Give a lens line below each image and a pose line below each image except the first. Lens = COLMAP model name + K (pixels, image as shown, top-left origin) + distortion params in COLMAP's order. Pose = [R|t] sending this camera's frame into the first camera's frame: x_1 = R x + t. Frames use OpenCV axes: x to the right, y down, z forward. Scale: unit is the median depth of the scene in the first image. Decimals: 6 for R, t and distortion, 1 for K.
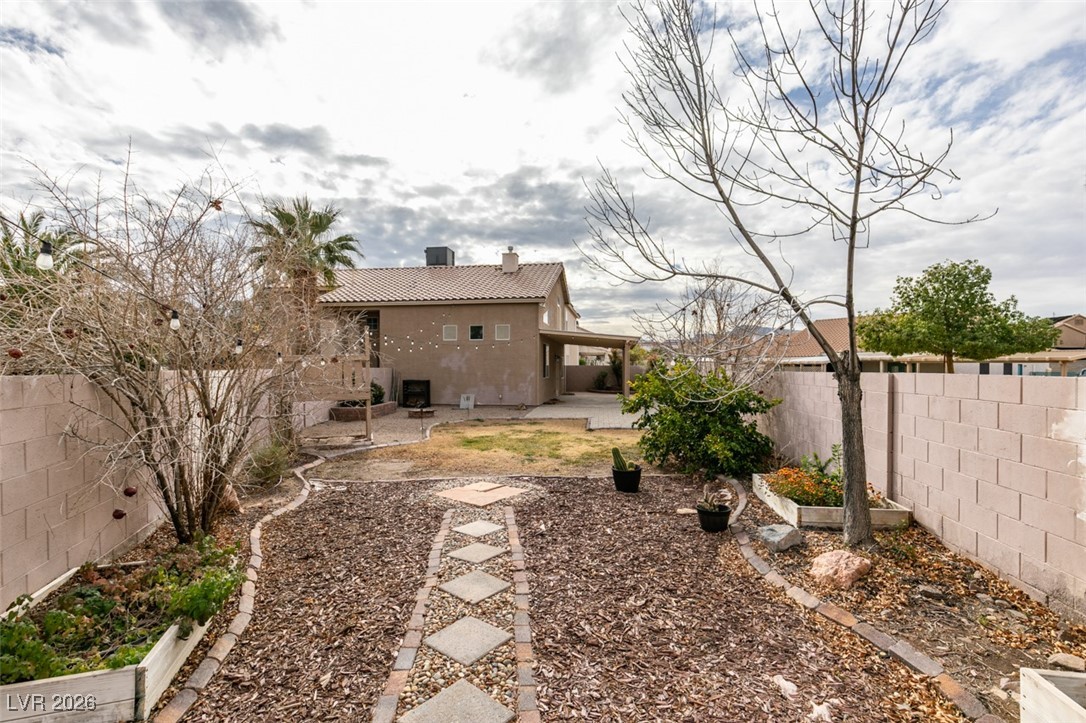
lens RADIAL K [[485.1, 0, 541.5], [0, 485.1, 368.9], [0, 0, 1]] dist [0.002973, -0.001040]
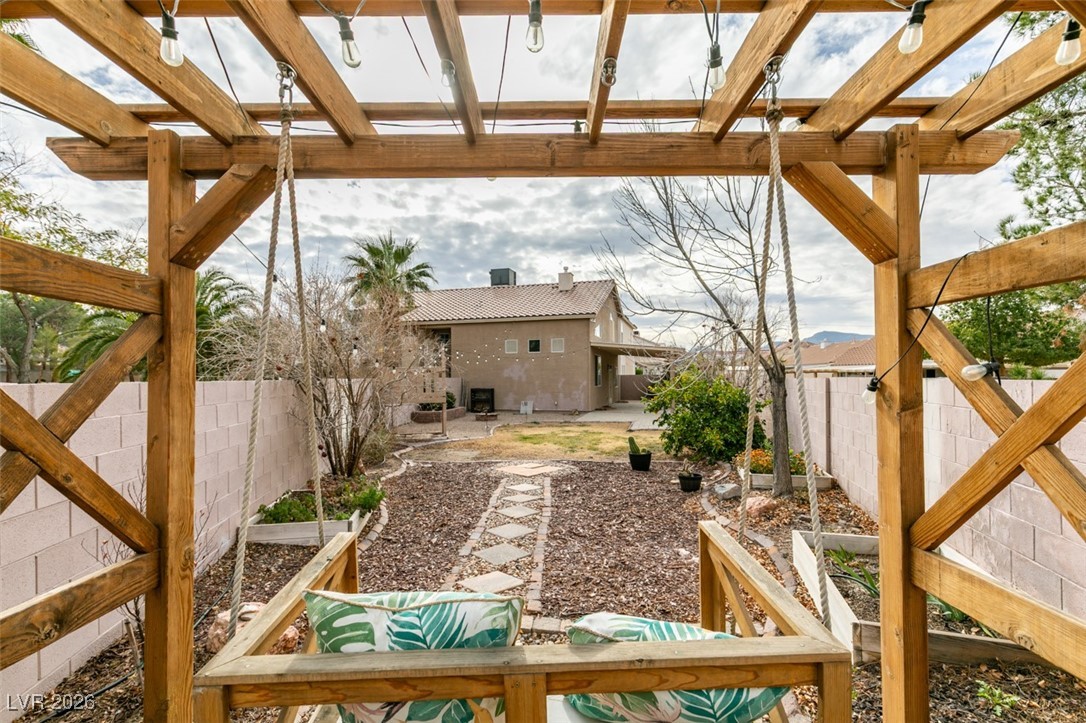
lens RADIAL K [[485.1, 0, 537.5], [0, 485.1, 384.5], [0, 0, 1]] dist [0.002973, -0.001040]
pose [[0.990195, -0.002789, -0.139666, 0.055512], [0.004284, 0.999937, 0.010404, 0.004994], [0.139628, -0.010900, 0.990144, -0.205678]]
